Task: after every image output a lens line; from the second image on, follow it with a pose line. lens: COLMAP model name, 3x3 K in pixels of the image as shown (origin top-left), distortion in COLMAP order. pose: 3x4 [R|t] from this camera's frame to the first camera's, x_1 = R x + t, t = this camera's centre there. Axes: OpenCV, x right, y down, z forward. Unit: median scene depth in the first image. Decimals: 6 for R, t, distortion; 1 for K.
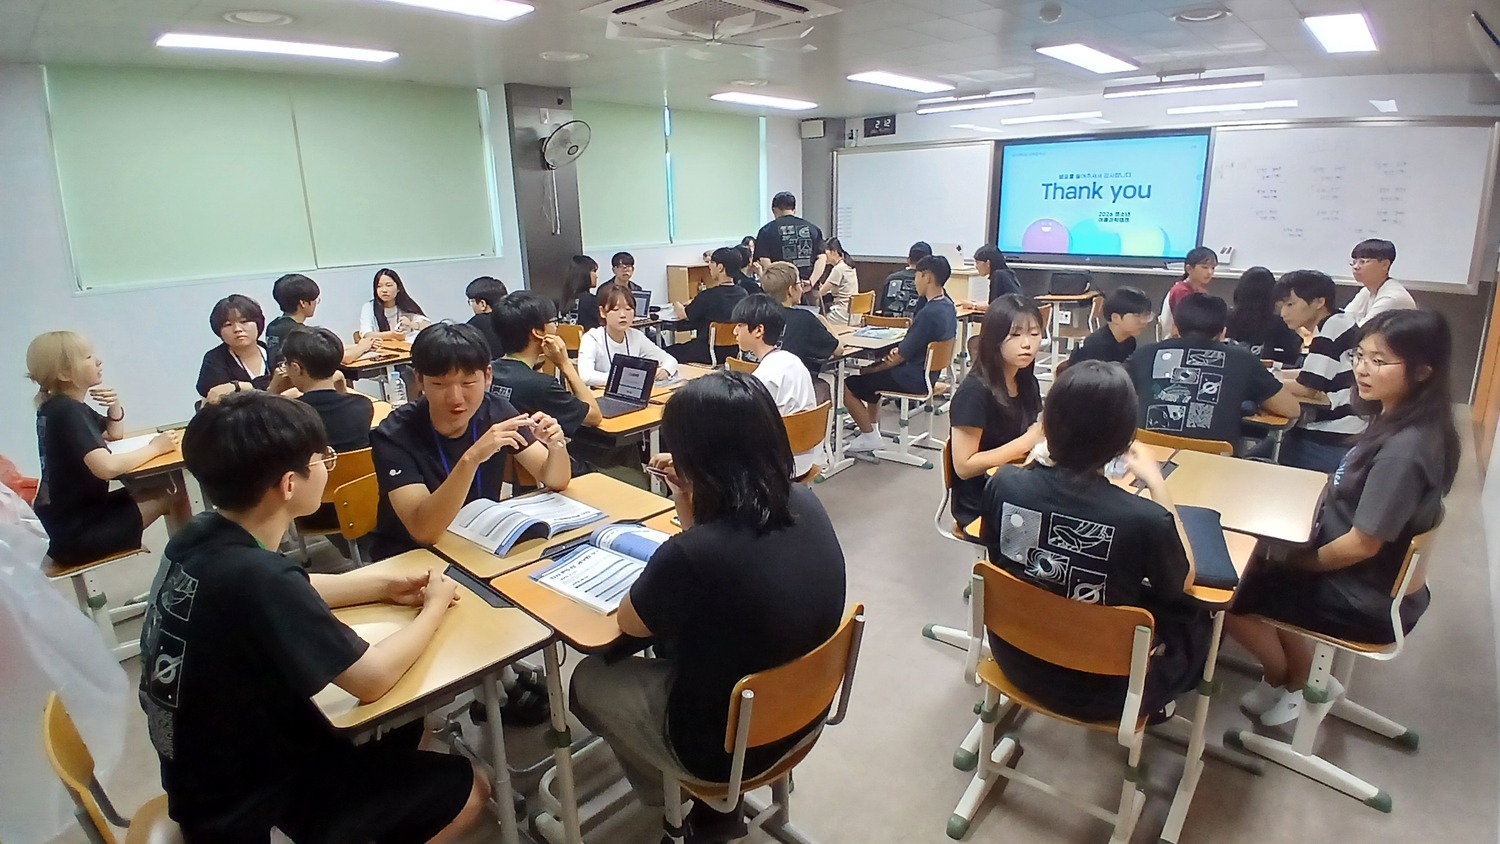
lens RADIAL K [[806.5, 0, 750.0], [0, 806.5, 422.0], [0, 0, 1]] dist [0.002402, -0.001186]
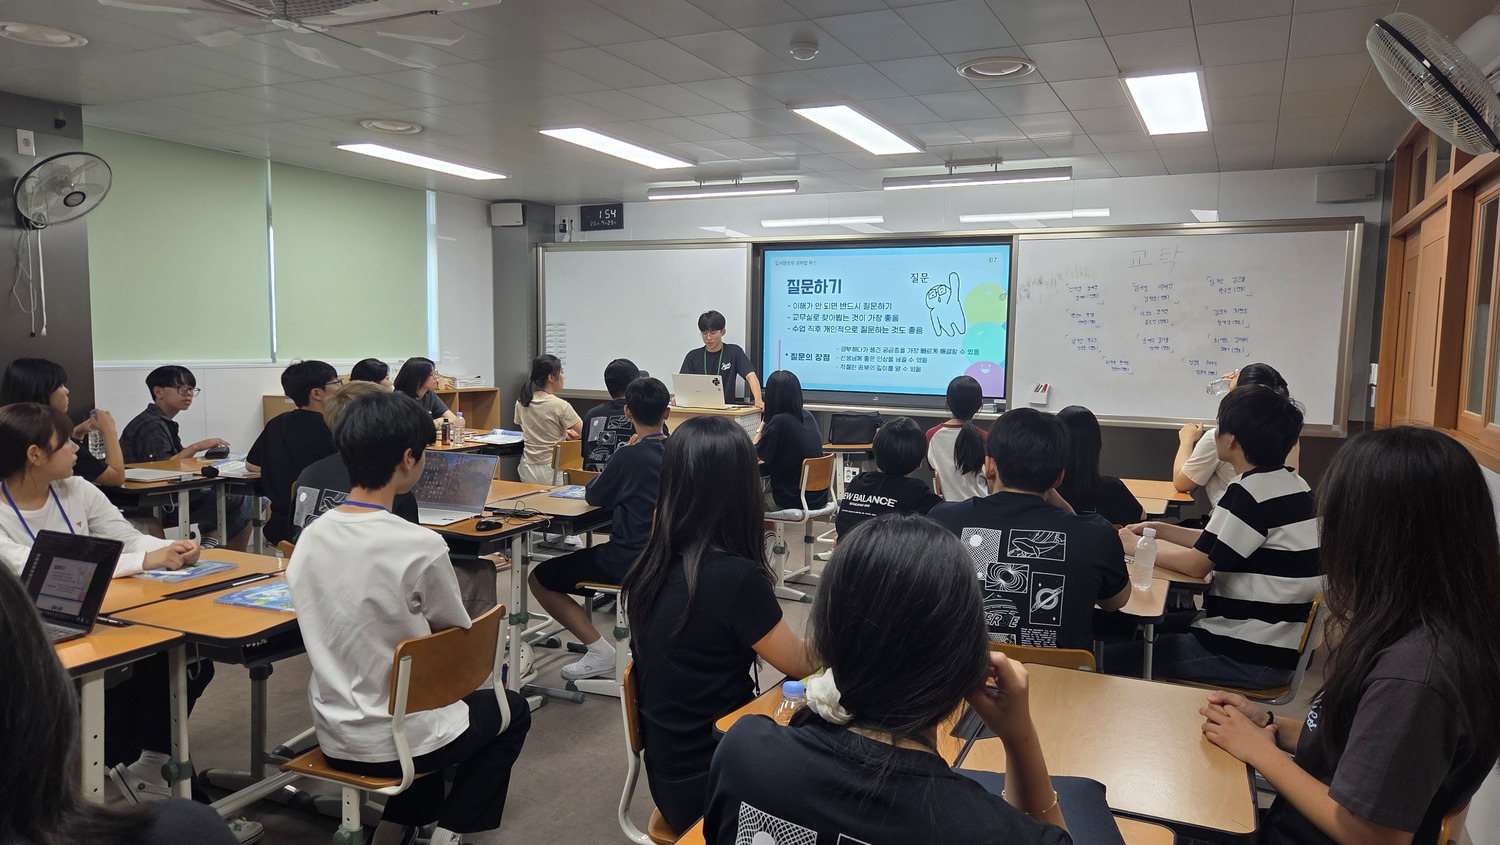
lens RADIAL K [[1039.1, 0, 750.0], [0, 1039.1, 422.5], [0, 0, 1]] dist [0.088061, -0.000276]
pose [[0.964724, 0.014733, 0.262852, 0.057476], [0.035142, 0.982291, -0.184037, -0.006008], [-0.260908, 0.186782, 0.947122, 0.131706]]
